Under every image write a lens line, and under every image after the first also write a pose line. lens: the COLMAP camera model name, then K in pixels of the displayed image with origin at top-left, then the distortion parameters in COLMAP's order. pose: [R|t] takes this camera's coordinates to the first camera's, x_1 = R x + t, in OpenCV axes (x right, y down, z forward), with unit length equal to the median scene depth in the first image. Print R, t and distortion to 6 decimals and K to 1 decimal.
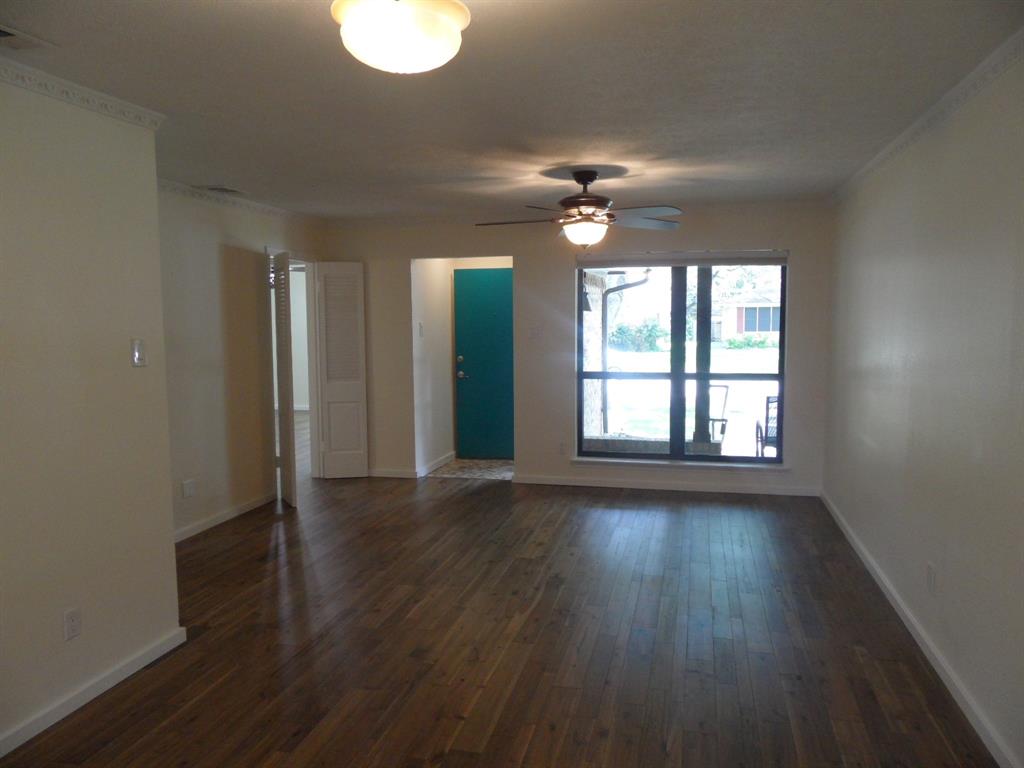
lens RADIAL K [[753.1, 0, 516.0], [0, 753.1, 381.9], [0, 0, 1]] dist [-0.008414, 0.006112]
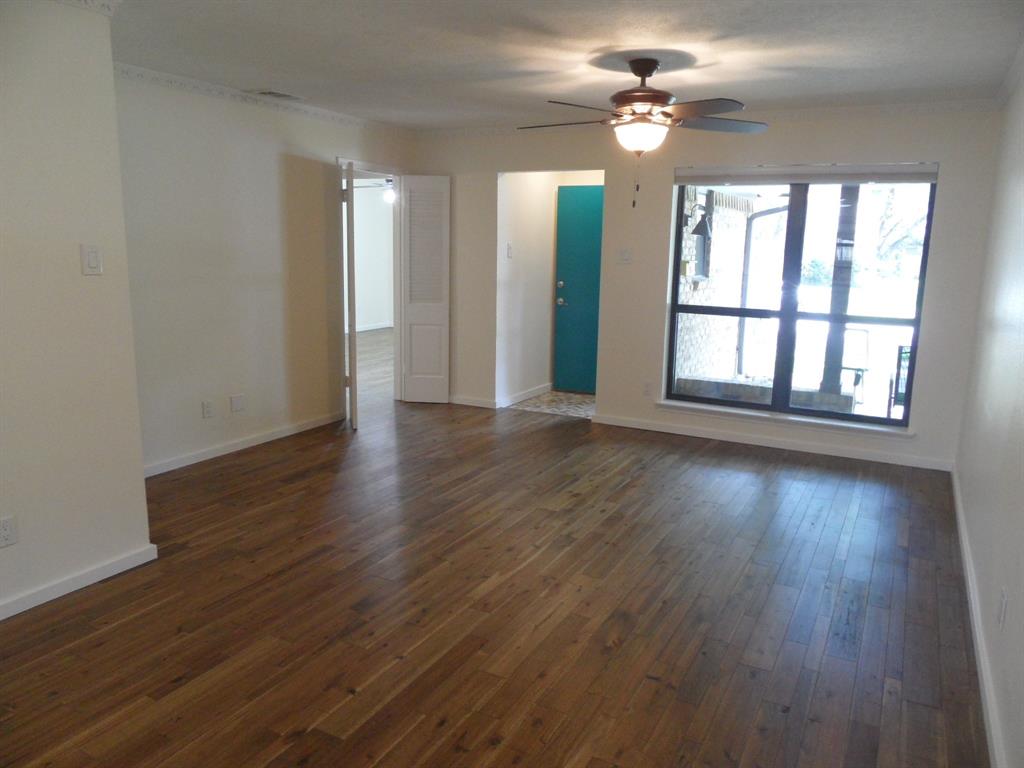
lens RADIAL K [[753.1, 0, 516.0], [0, 753.1, 381.9], [0, 0, 1]] dist [-0.008414, 0.006112]
pose [[0.968459, 0.072482, -0.238399, 0.135680], [-0.049045, 0.993490, 0.102820, -0.005383], [0.244300, -0.087885, 0.965709, 0.105965]]
